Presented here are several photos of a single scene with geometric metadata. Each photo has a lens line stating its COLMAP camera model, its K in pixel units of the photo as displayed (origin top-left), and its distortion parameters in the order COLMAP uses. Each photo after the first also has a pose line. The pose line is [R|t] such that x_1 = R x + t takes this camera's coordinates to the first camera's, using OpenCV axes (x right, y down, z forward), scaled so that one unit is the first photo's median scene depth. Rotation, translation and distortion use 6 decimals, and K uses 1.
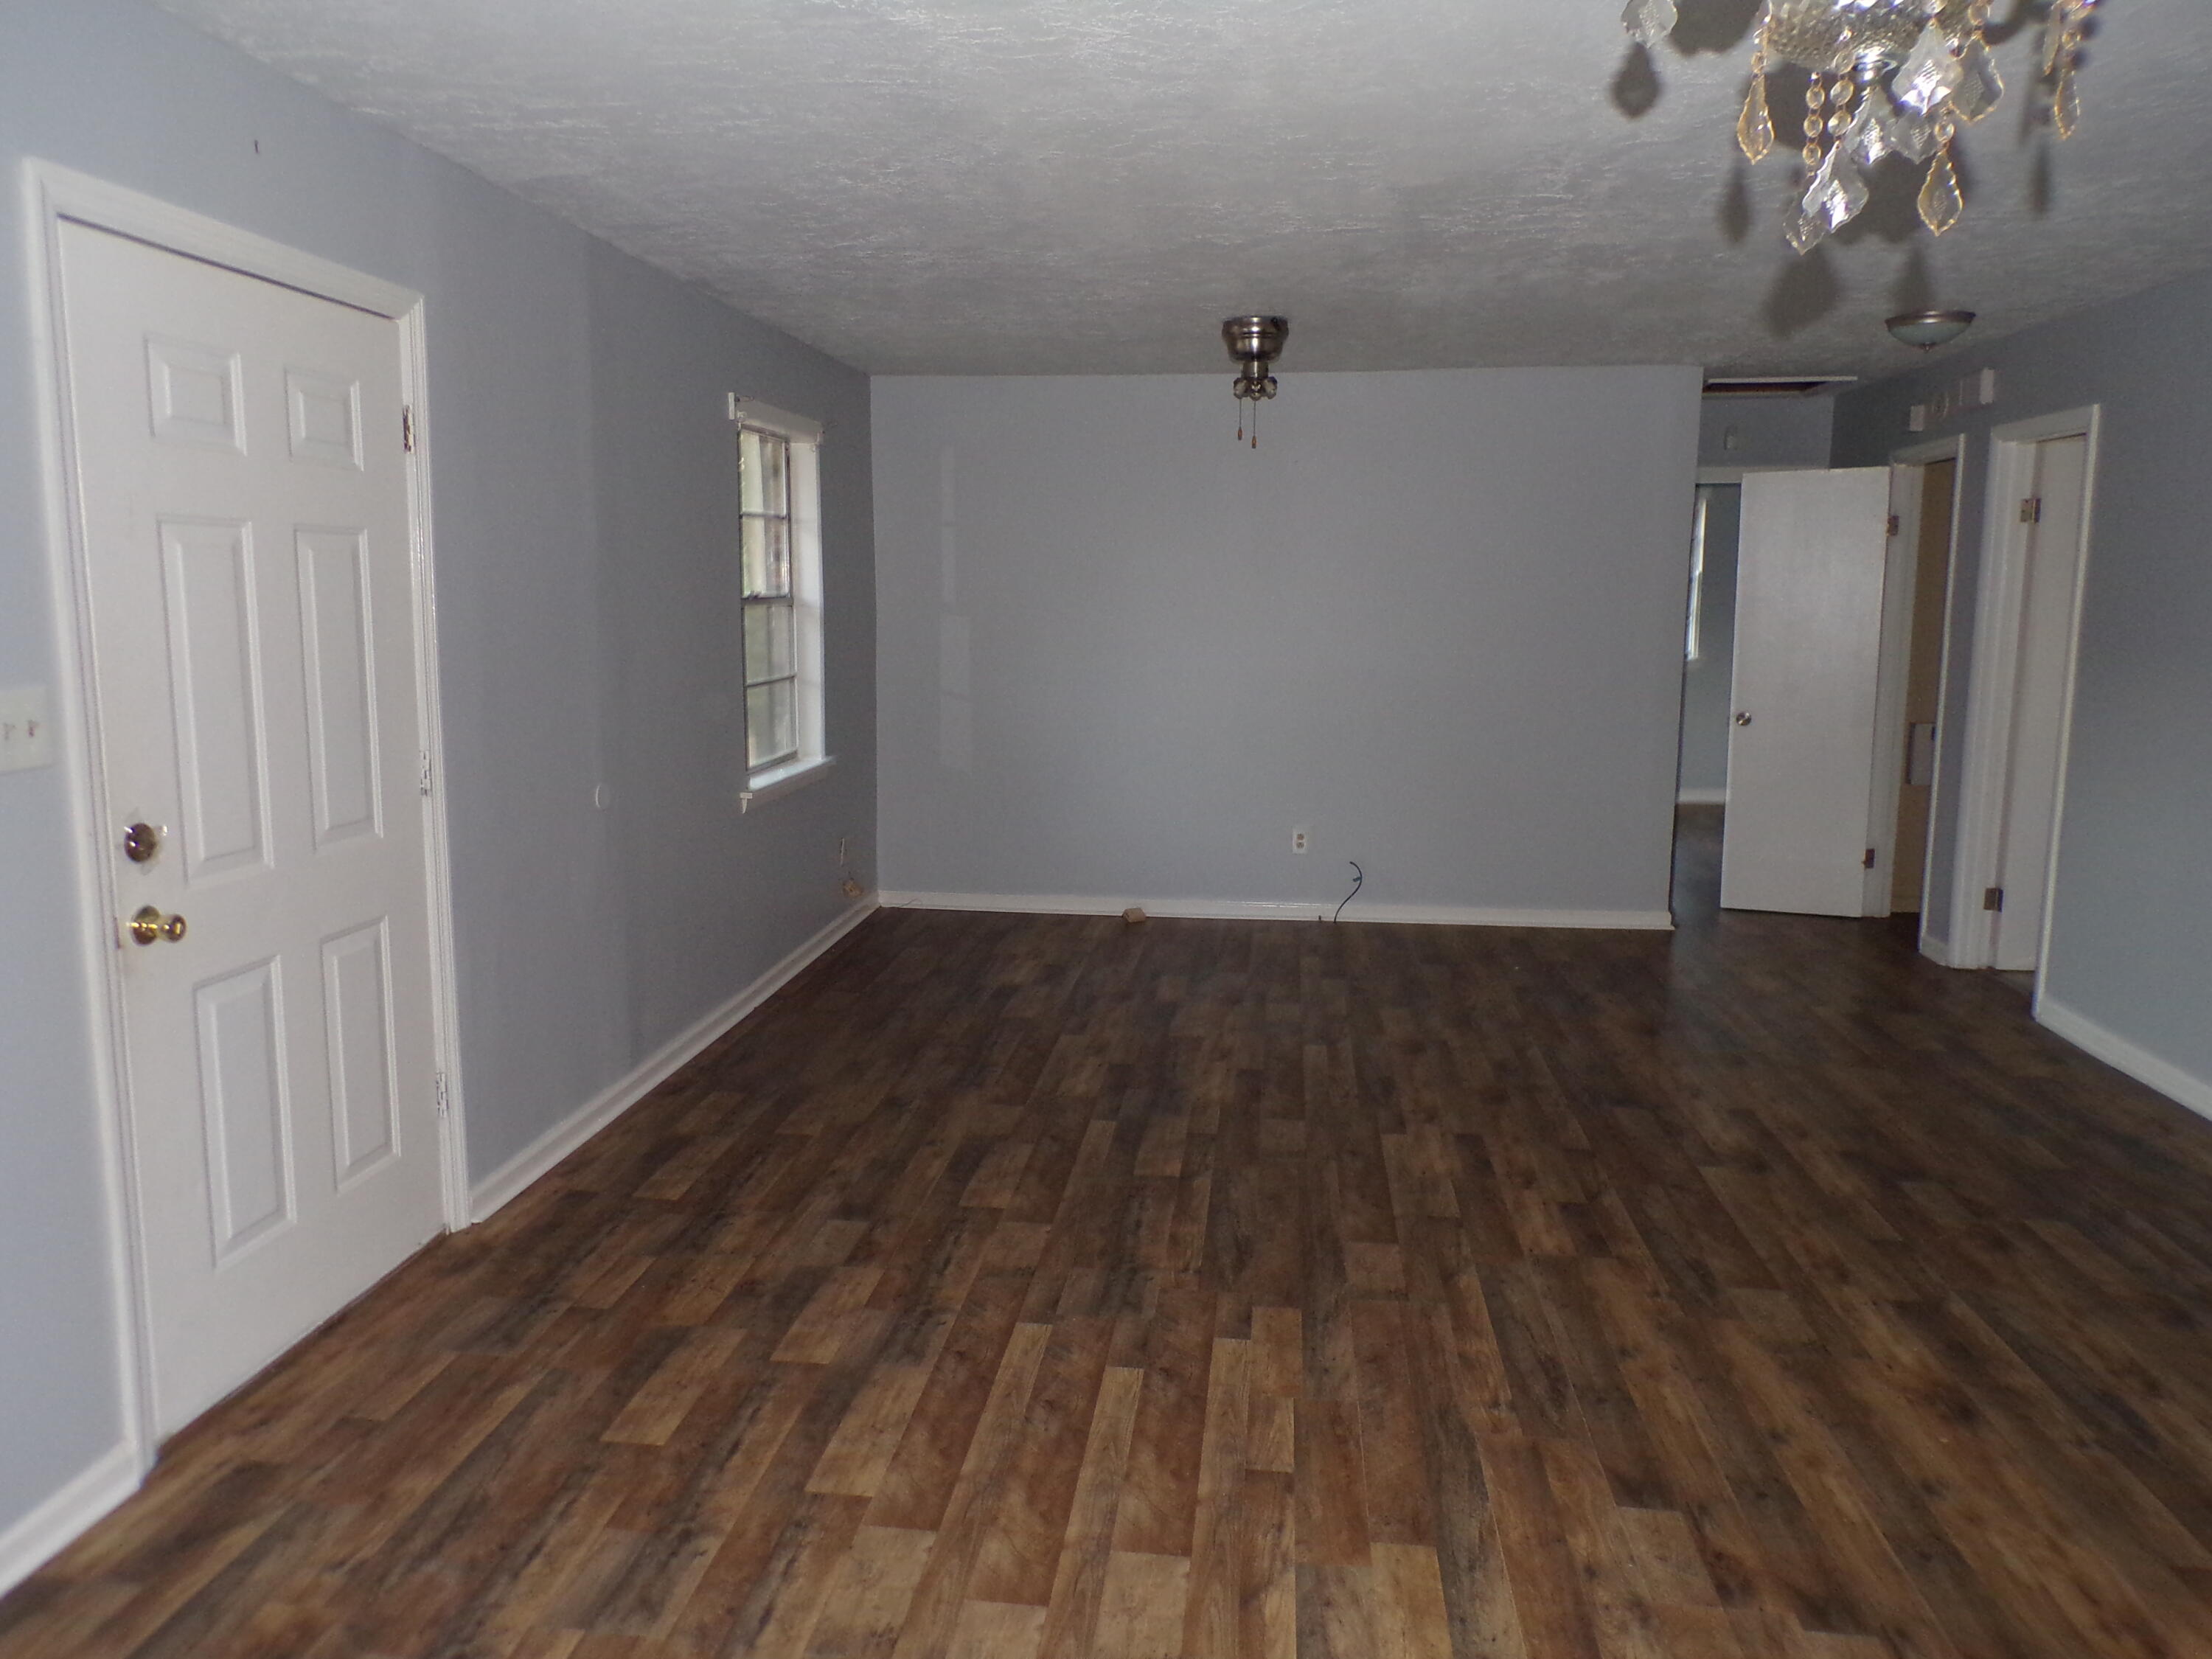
lens RADIAL K [[1541.2, 0, 1096.9], [0, 1541.2, 819.0], [0, 0, 1]] dist [-0.008547, 0.014204]
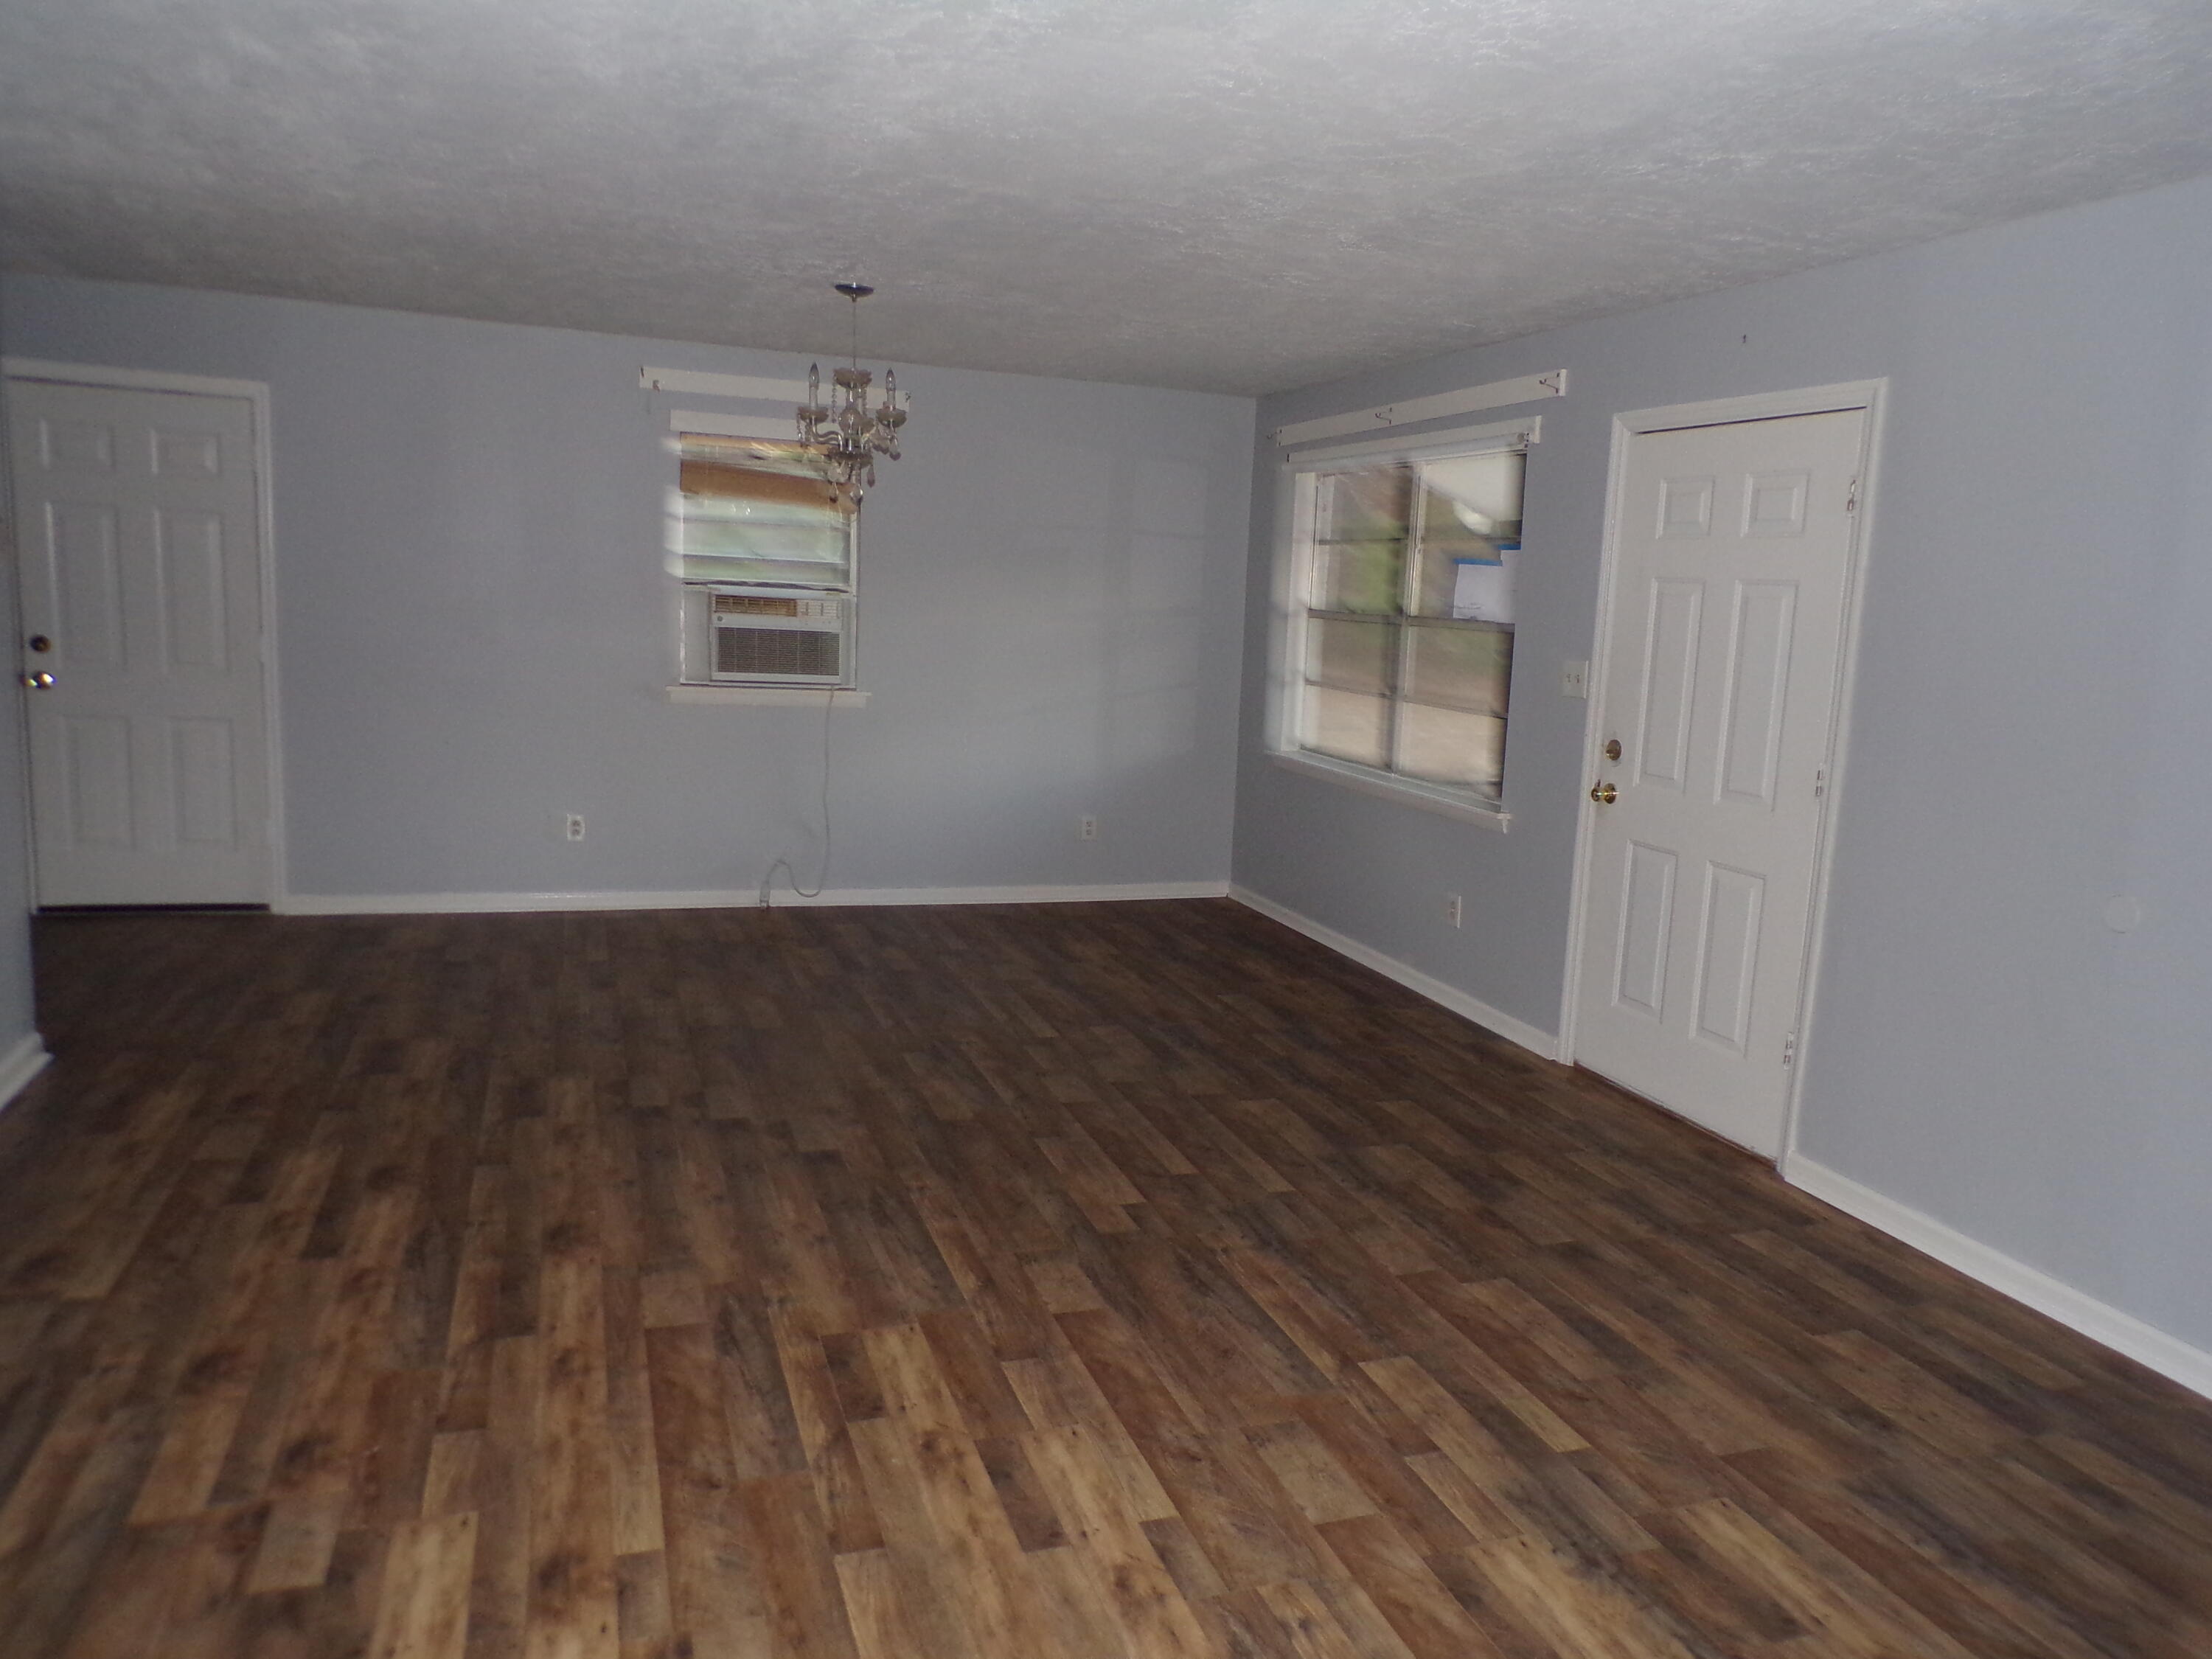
lens RADIAL K [[1541.2, 0, 1104.9], [0, 1541.2, 831.5], [0, 0, 1]] dist [-0.008547, 0.014204]
pose [[-0.898632, 0.021350, -0.438183, 0.595130], [-0.116528, 0.951319, 0.285331, -0.272806], [0.422943, 0.307468, -0.852398, 1.808279]]
